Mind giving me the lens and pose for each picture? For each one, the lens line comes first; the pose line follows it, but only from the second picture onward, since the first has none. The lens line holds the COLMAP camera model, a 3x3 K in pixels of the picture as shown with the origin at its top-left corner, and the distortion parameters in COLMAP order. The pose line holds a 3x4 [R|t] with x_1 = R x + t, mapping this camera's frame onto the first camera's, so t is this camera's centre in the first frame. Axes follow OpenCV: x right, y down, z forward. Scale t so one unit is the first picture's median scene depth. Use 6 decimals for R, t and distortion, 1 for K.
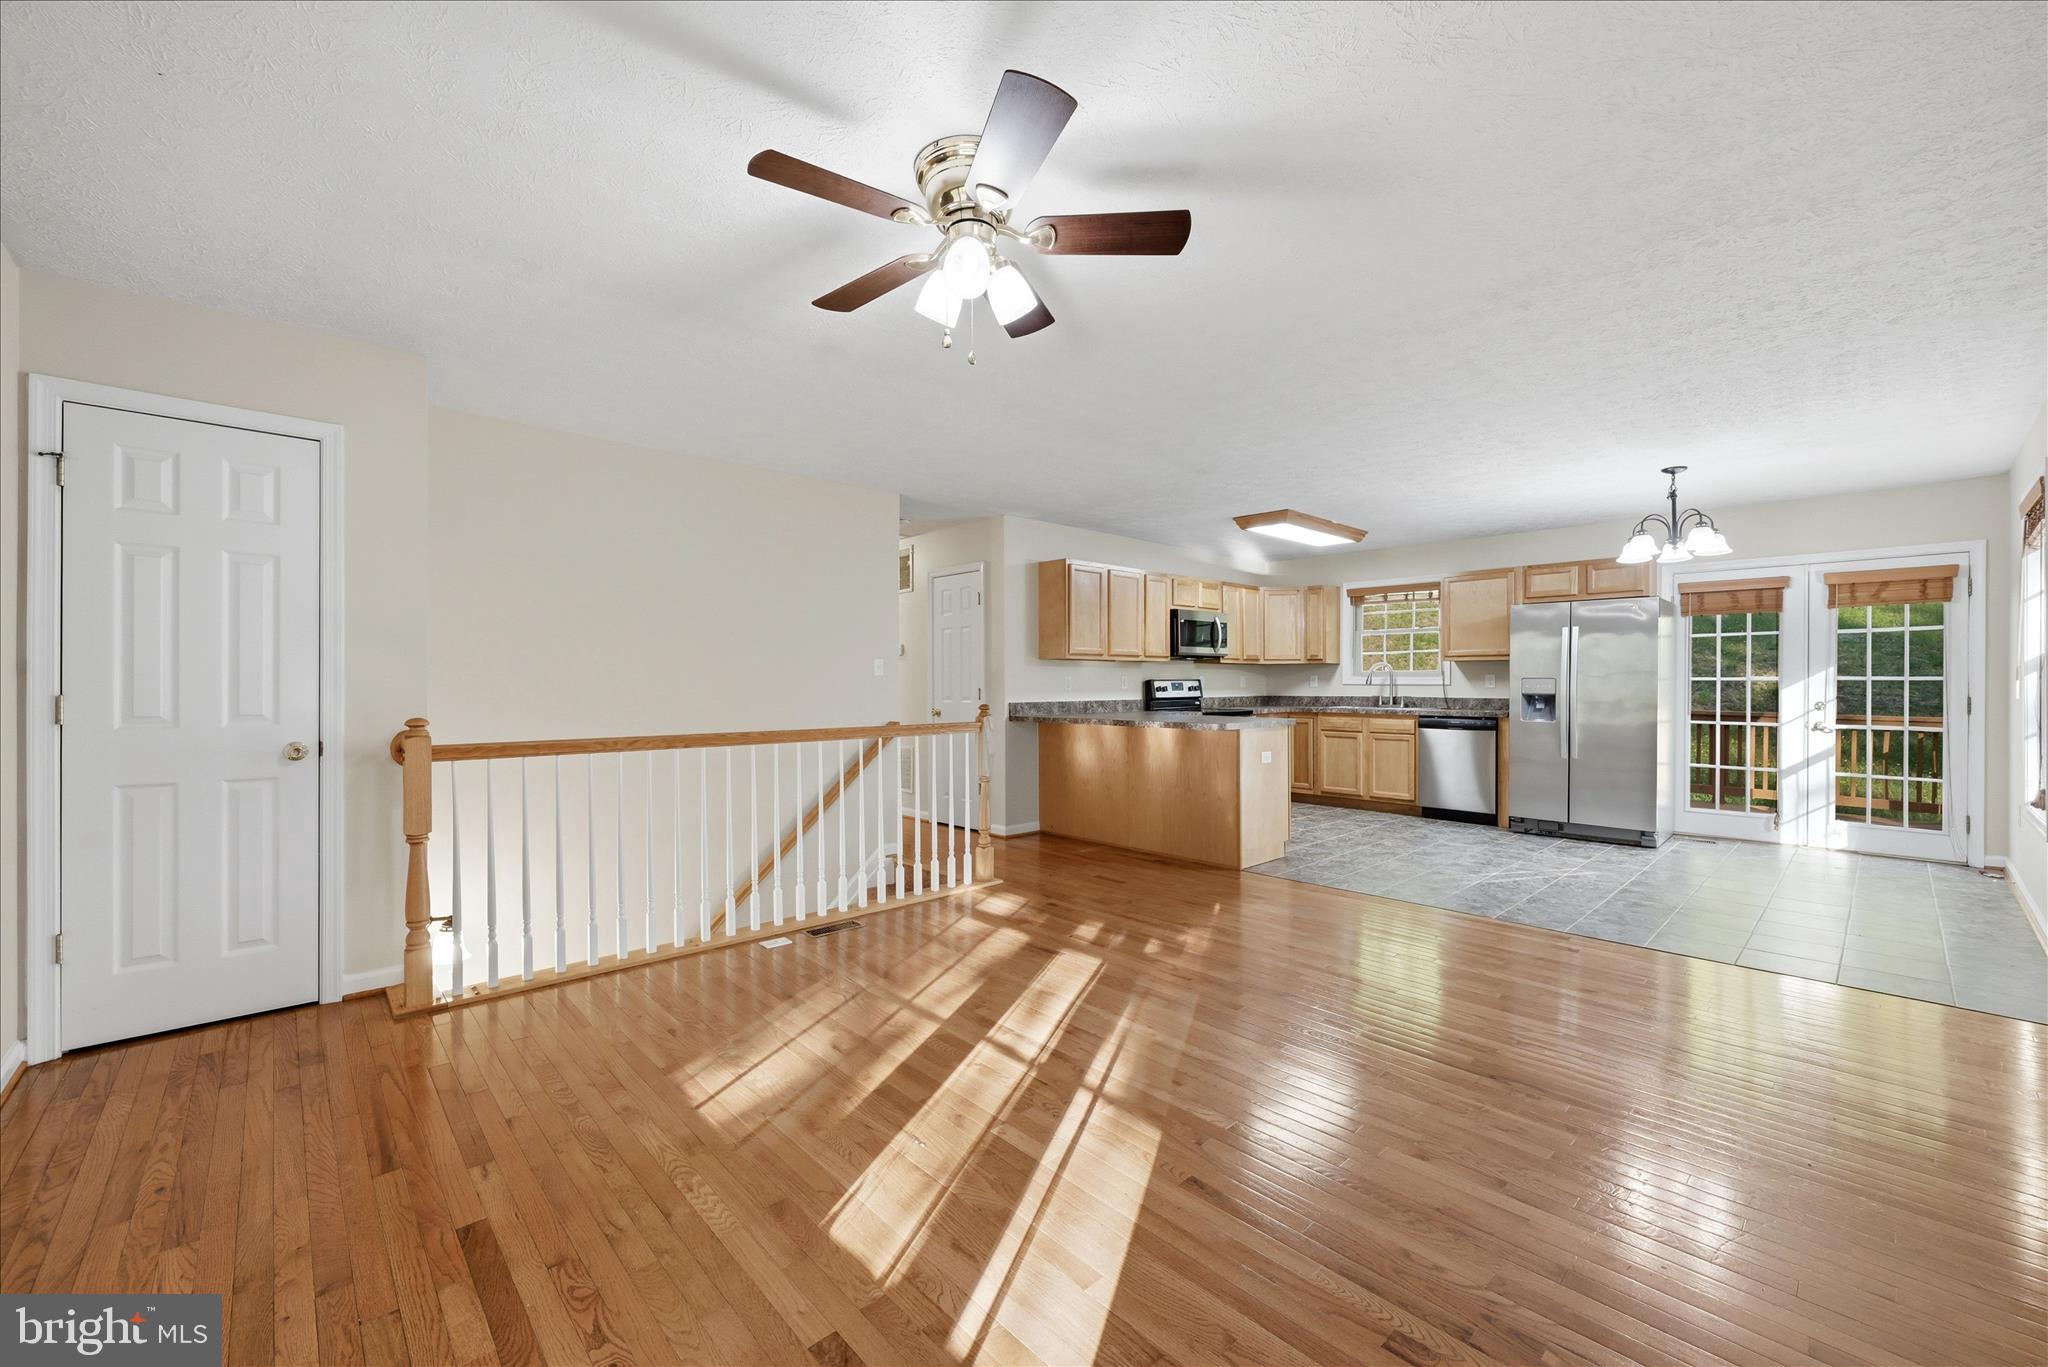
lens RADIAL K [[806.8, 0, 1029.8], [0, 806.8, 681.4], [0, 0, 1]] dist [-0.000769, -0.000081]
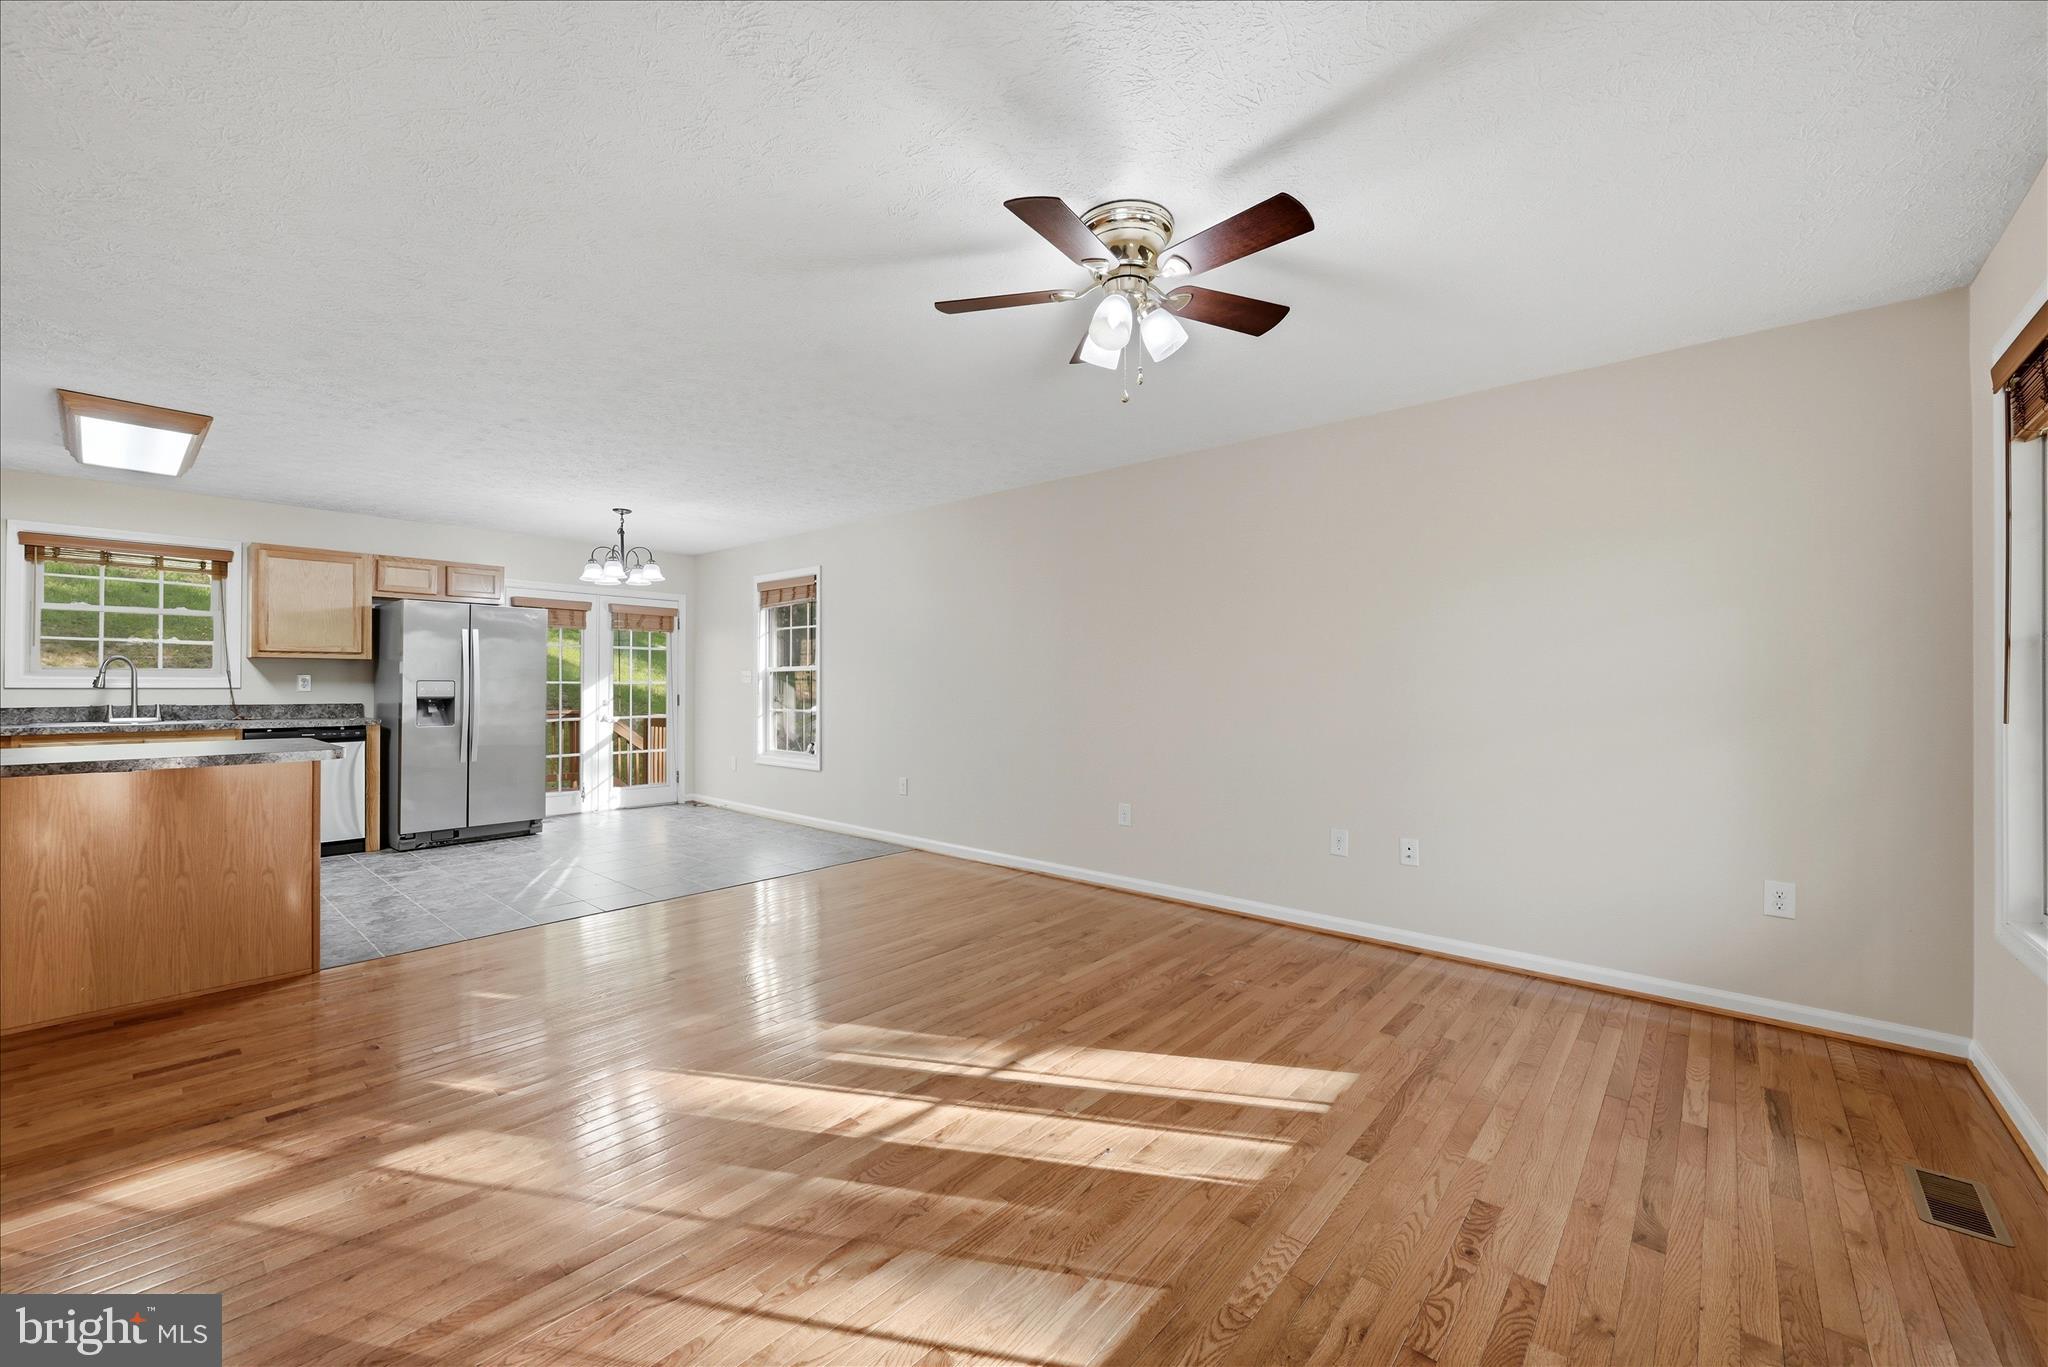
lens RADIAL K [[806.8, 0, 1029.8], [0, 806.8, 681.4], [0, 0, 1]] dist [-0.000769, -0.000081]
pose [[-0.104140, 0.004671, 0.994552, -0.377099], [-0.002767, 0.999984, -0.004986, -0.000419], [-0.994559, -0.003271, -0.104125, 0.405735]]
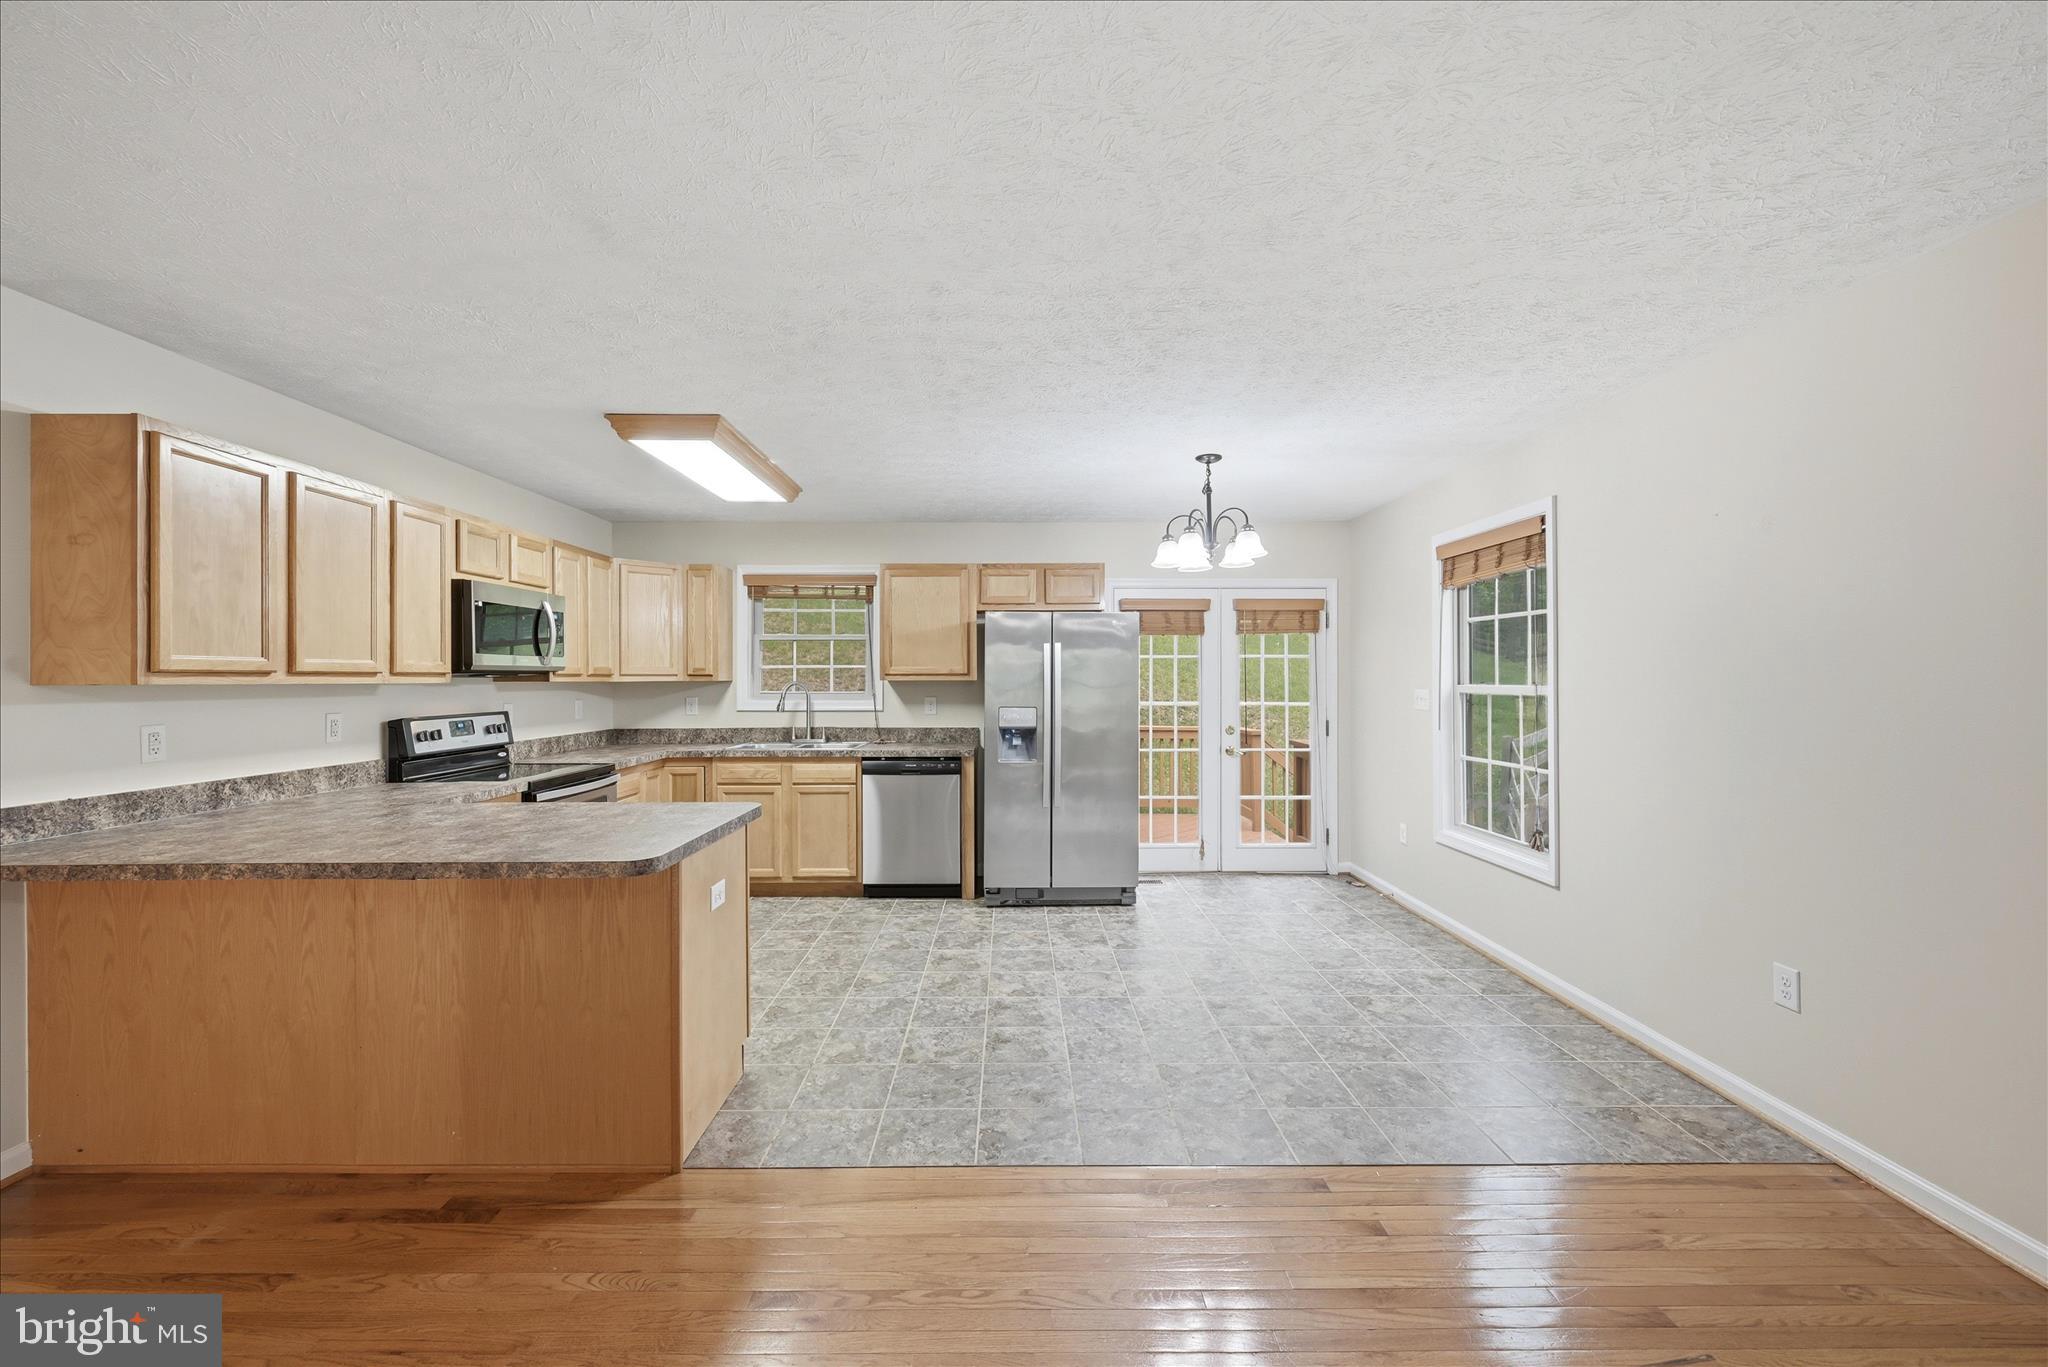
lens RADIAL K [[821.9, 0, 1012.8], [0, 821.9, 675.5], [0, 0, 1]] dist [0.000206, 0.000188]
pose [[0.680326, 0.003402, 0.732902, 0.042451], [0.000513, 0.999987, -0.005118, -0.030441], [-0.732909, 0.003858, 0.680315, 0.458519]]
